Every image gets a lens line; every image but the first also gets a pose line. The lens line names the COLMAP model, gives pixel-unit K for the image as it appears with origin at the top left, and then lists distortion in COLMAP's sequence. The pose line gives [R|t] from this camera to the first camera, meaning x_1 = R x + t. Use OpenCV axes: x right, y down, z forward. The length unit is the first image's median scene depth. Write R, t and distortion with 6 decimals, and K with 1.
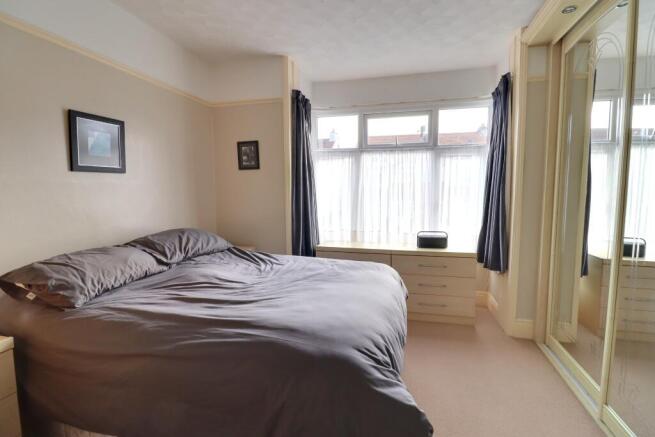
lens RADIAL K [[298.8, 0, 331.5], [0, 298.8, 216.5], [0, 0, 1]] dist [0.000423, -0.007906]
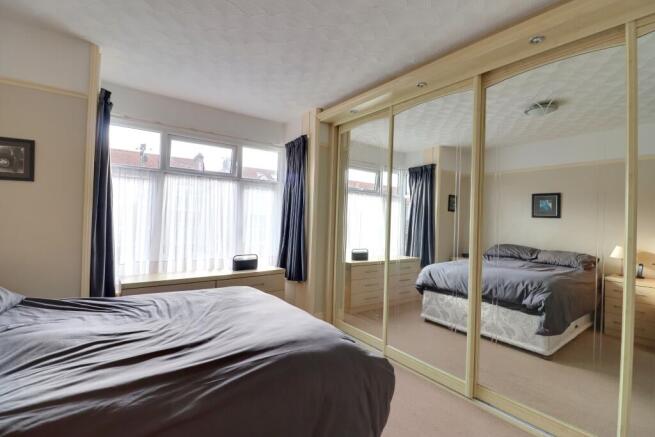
lens RADIAL K [[298.8, 0, 331.5], [0, 298.8, 216.5], [0, 0, 1]] dist [0.000423, -0.007906]
pose [[0.631473, 0.024692, 0.775005, -0.344262], [0.041375, 0.996996, -0.065476, -0.005814], [-0.774293, 0.073412, 0.628554, 0.050867]]
